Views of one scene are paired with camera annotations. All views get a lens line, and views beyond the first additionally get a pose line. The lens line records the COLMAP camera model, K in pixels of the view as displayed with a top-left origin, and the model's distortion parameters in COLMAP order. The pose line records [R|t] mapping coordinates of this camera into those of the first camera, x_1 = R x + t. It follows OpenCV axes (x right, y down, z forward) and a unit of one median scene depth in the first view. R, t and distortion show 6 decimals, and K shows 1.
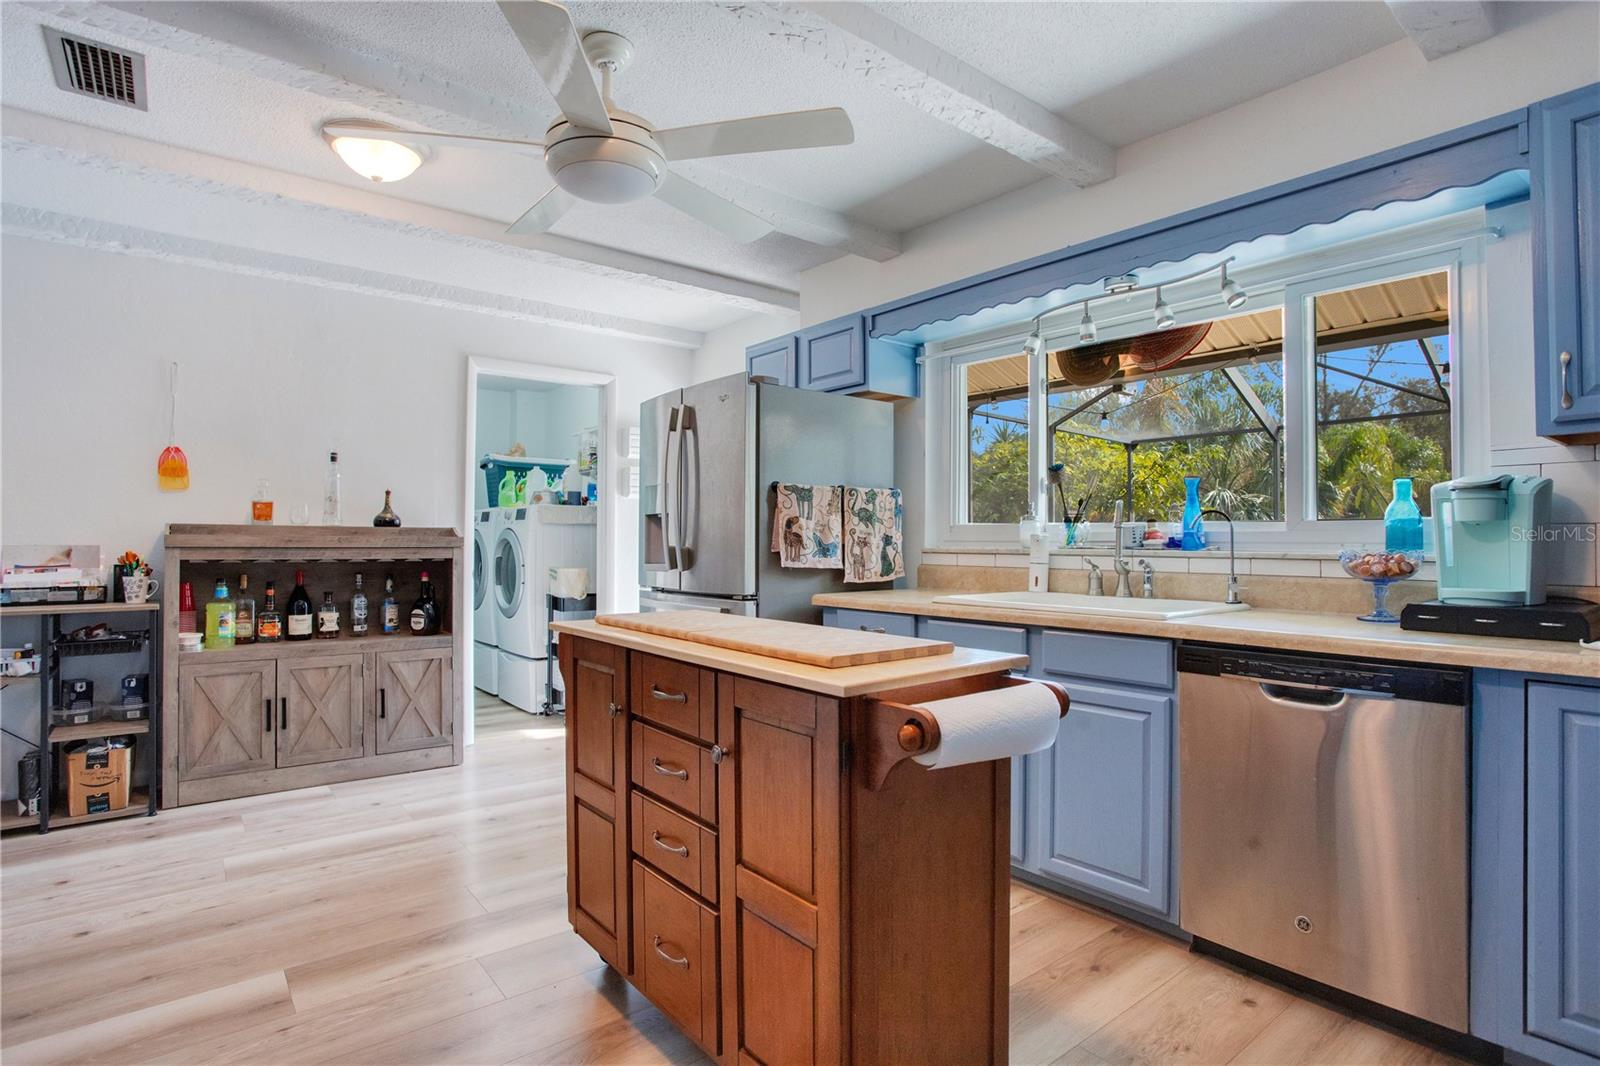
lens RADIAL K [[872.3, 0, 793.5], [0, 872.3, 538.5], [0, 0, 1]] dist [-0.001995, -0.000473]
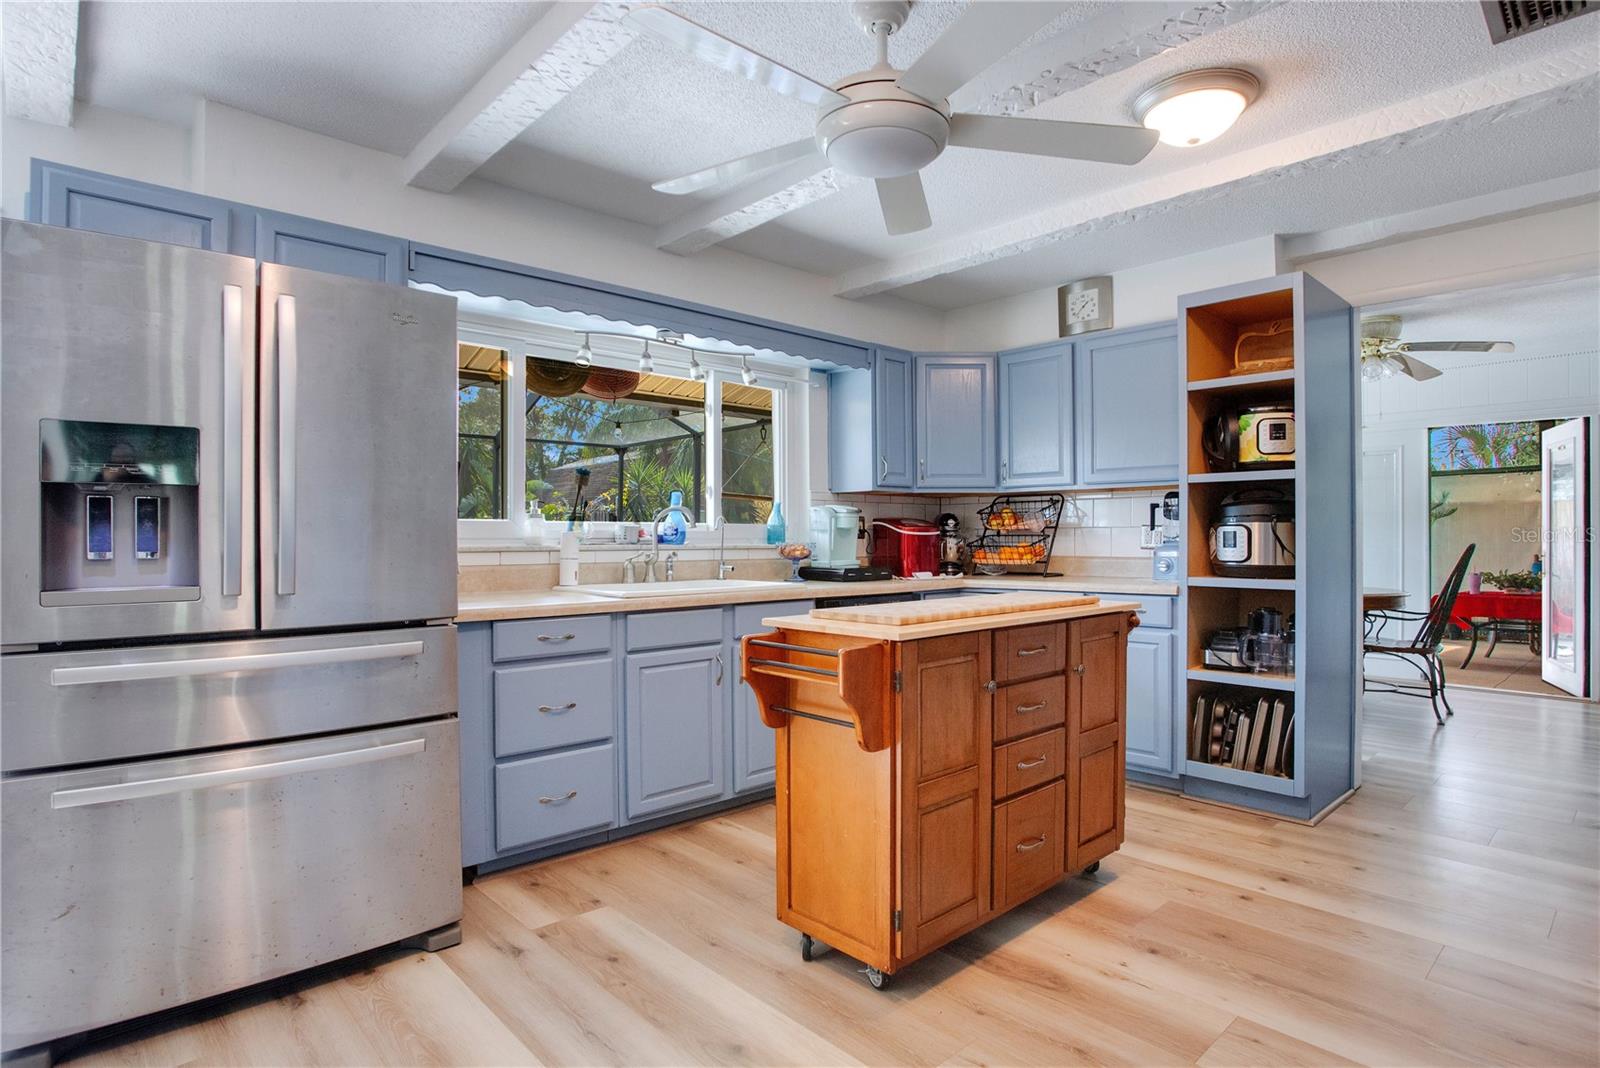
lens RADIAL K [[831.2, 0, 793.5], [0, 831.2, 533.3], [0, 0, 1]] dist [-0.013656, 0.001258]
pose [[-0.093461, 0.004605, 0.995612, -0.806766], [-0.000305, 0.999989, -0.004654, 0.001645], [-0.995623, -0.000739, -0.093459, 0.868510]]
